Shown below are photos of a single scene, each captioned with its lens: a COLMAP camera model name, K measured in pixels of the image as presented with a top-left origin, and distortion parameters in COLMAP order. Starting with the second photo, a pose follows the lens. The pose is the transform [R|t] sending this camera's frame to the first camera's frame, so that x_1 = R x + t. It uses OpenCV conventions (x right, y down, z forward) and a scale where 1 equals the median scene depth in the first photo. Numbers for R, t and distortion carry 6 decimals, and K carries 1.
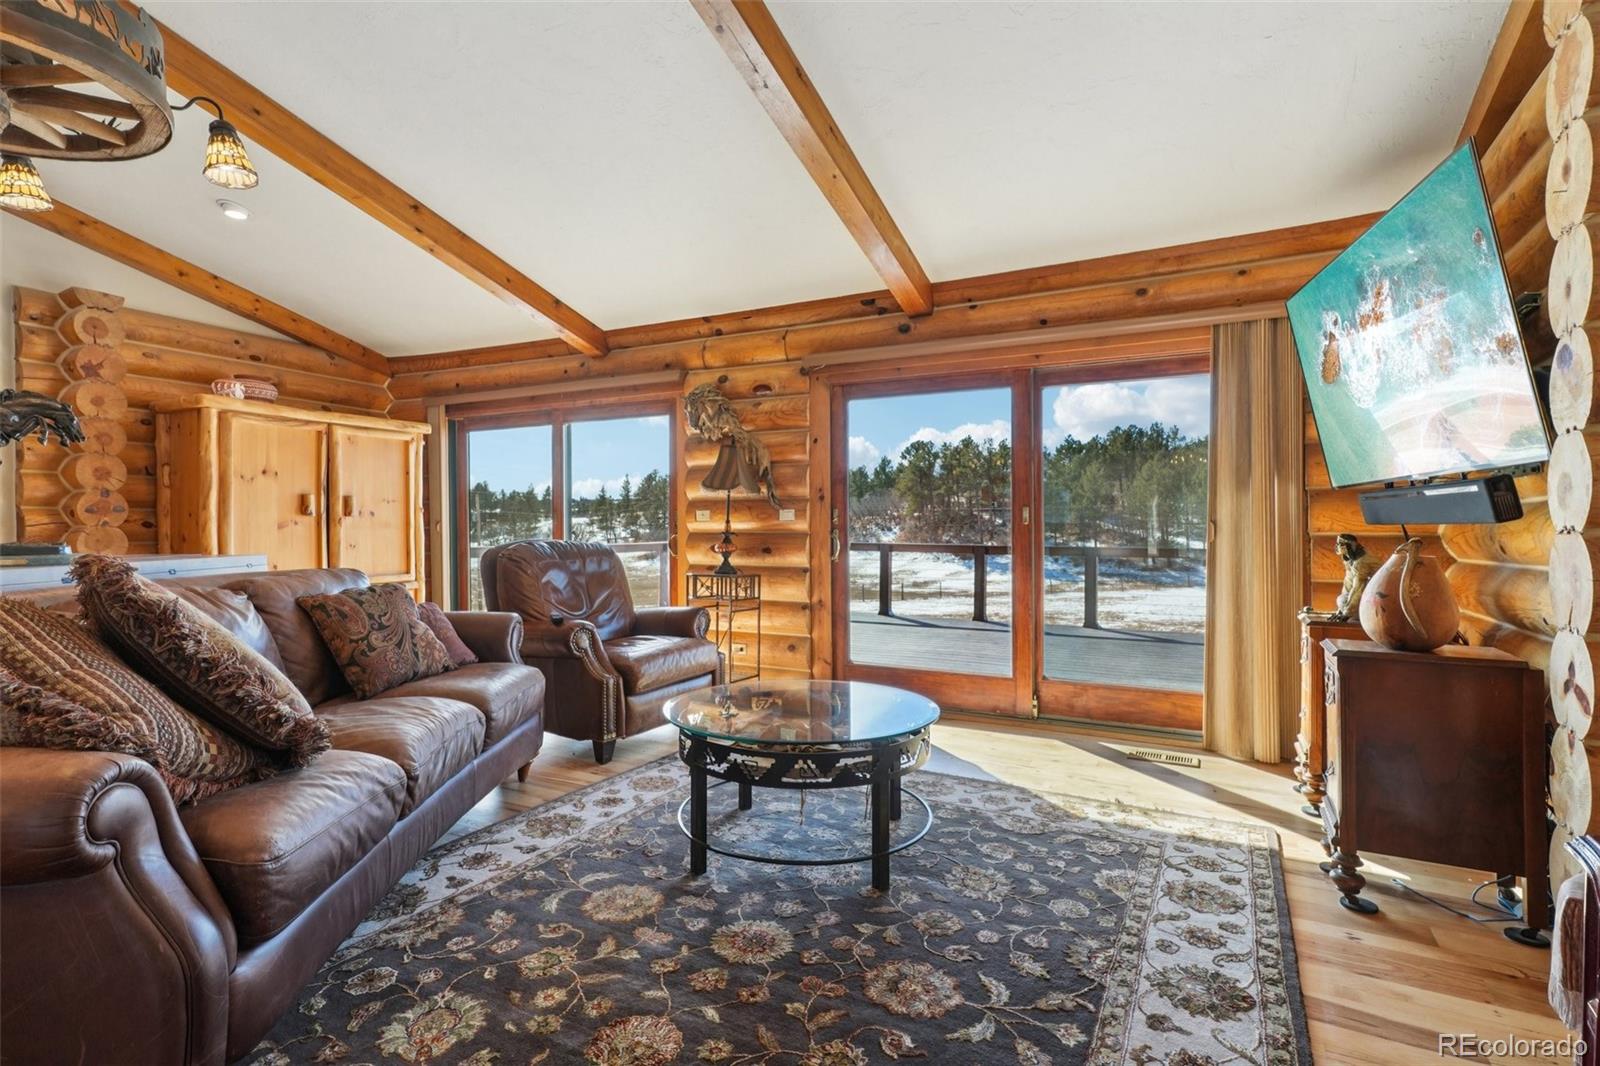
lens RADIAL K [[785.4, 0, 800.0], [0, 785.4, 533.0], [0, 0, 1]] dist [0.012637, 0.000298]
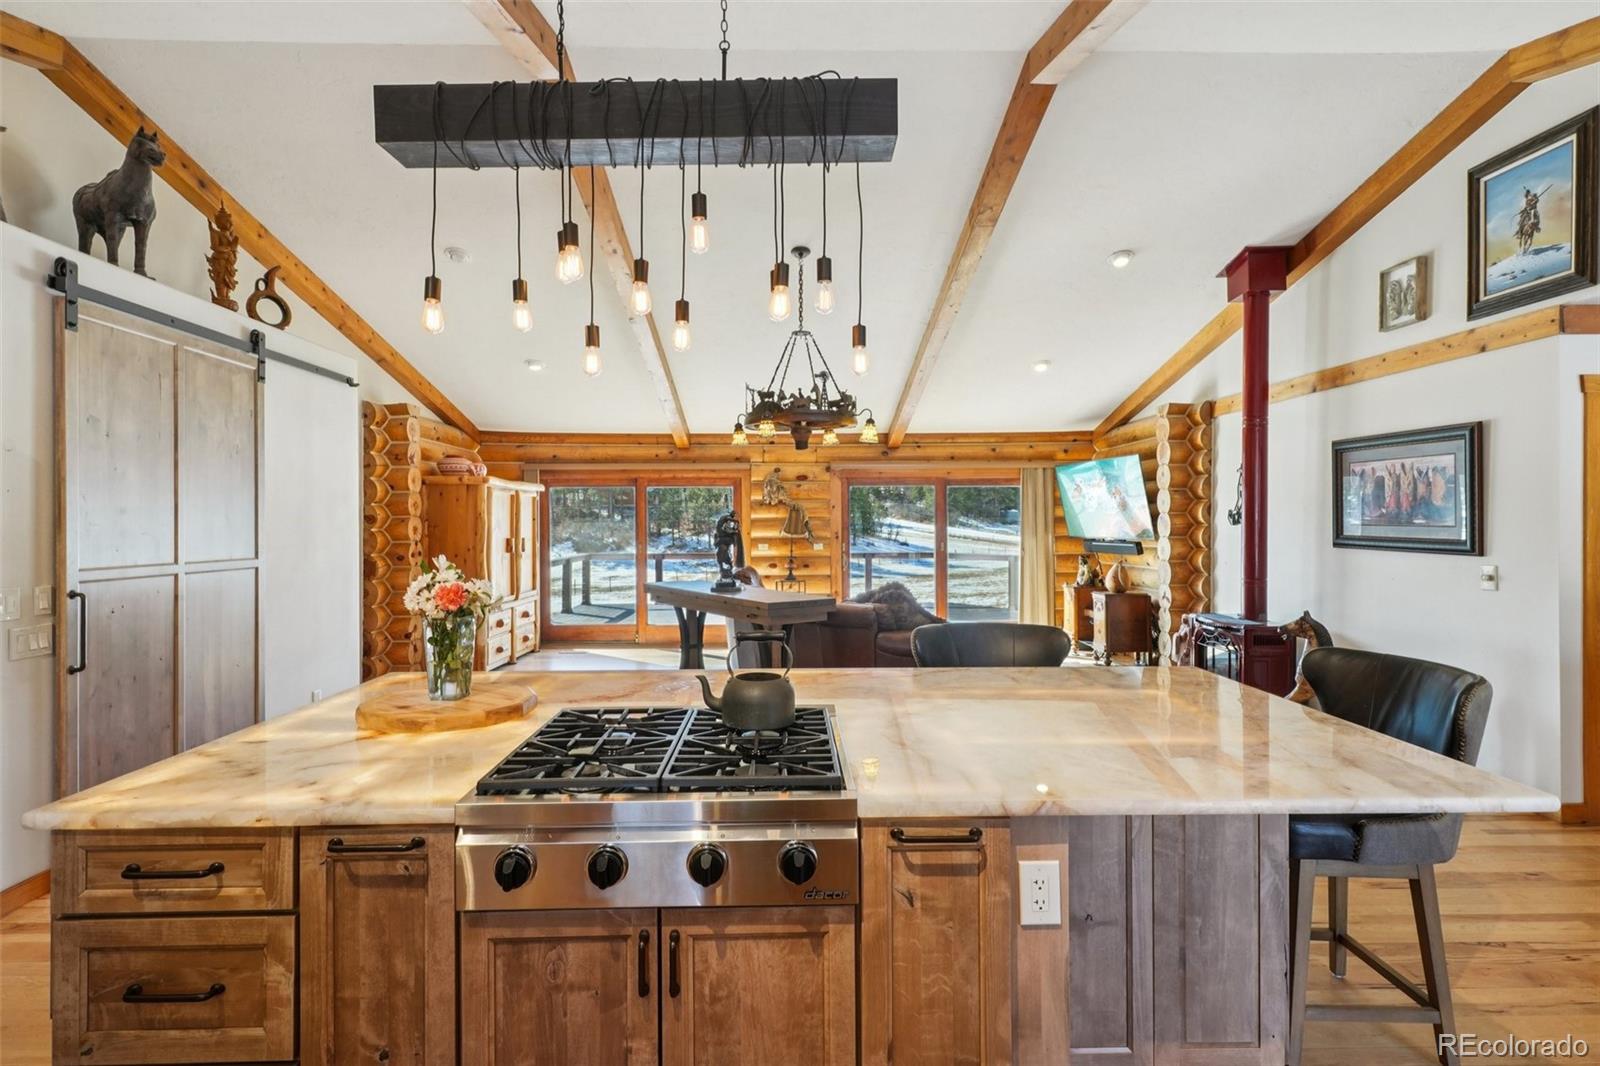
lens RADIAL K [[785.4, 0, 800.0], [0, 785.4, 533.0], [0, 0, 1]] dist [0.012637, 0.000298]
pose [[0.880147, -0.014671, 0.474474, -0.924615], [0.011511, 0.999888, 0.009566, -0.072549], [-0.474561, -0.002958, 0.880218, -0.602863]]
